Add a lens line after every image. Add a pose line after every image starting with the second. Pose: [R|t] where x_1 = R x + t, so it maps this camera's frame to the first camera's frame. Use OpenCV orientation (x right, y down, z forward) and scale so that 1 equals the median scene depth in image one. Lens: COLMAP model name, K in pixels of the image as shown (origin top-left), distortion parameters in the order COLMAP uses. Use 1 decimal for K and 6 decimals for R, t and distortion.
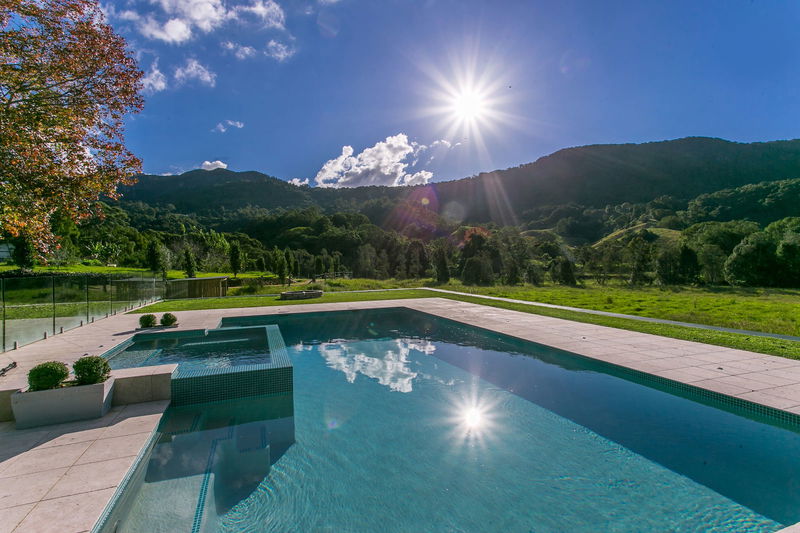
lens RADIAL K [[395.2, 0, 400.0], [0, 395.2, 266.5], [0, 0, 1]] dist [0.001670, 0.000404]
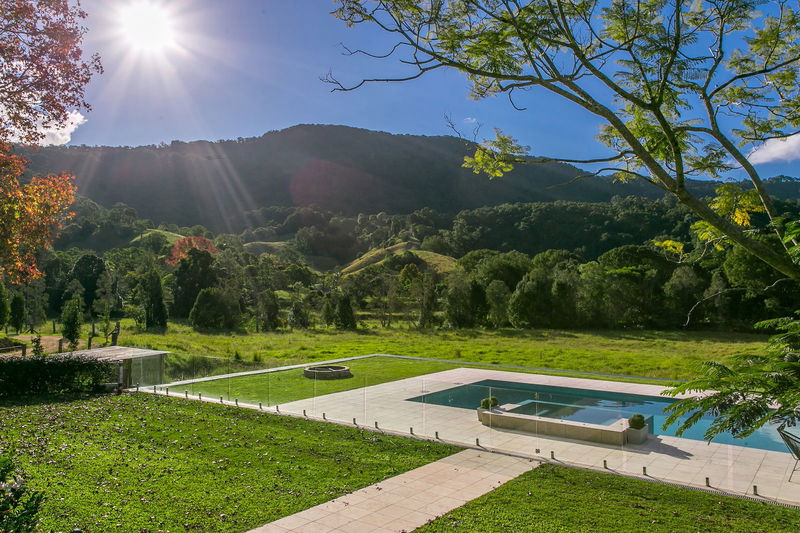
lens RADIAL K [[667.1, 0, 400.0], [0, 667.1, 266.5], [0, 0, 1]] dist [0.012809, 0.007192]
pose [[0.818494, 0.033114, 0.573560, -0.175792], [-0.013942, 0.999188, -0.037792, -0.020491], [-0.574346, 0.022936, 0.818291, -0.058627]]
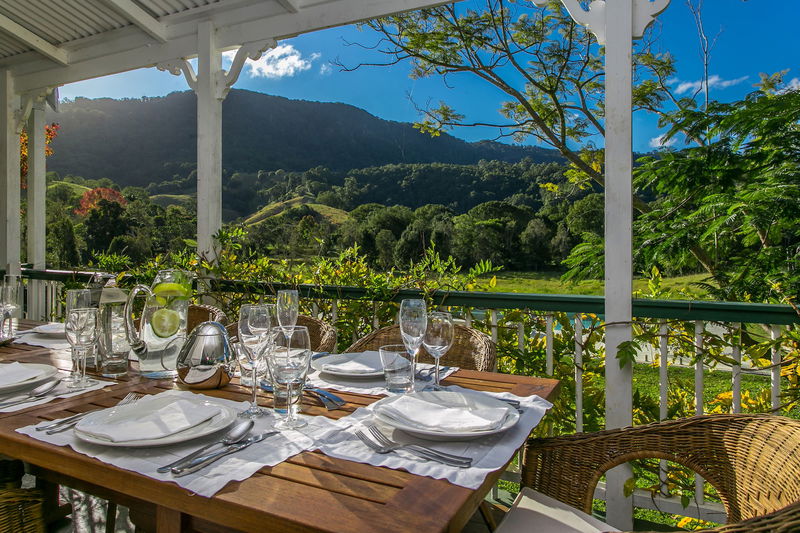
lens RADIAL K [[594.2, 0, 398.2], [0, 594.2, 240.0], [0, 0, 1]] dist [-0.000173, 0.000933]
pose [[0.704129, 0.013727, 0.709940, -0.202842], [-0.012585, 0.999897, -0.006851, -0.014496], [-0.709961, -0.004111, 0.704229, -0.068643]]
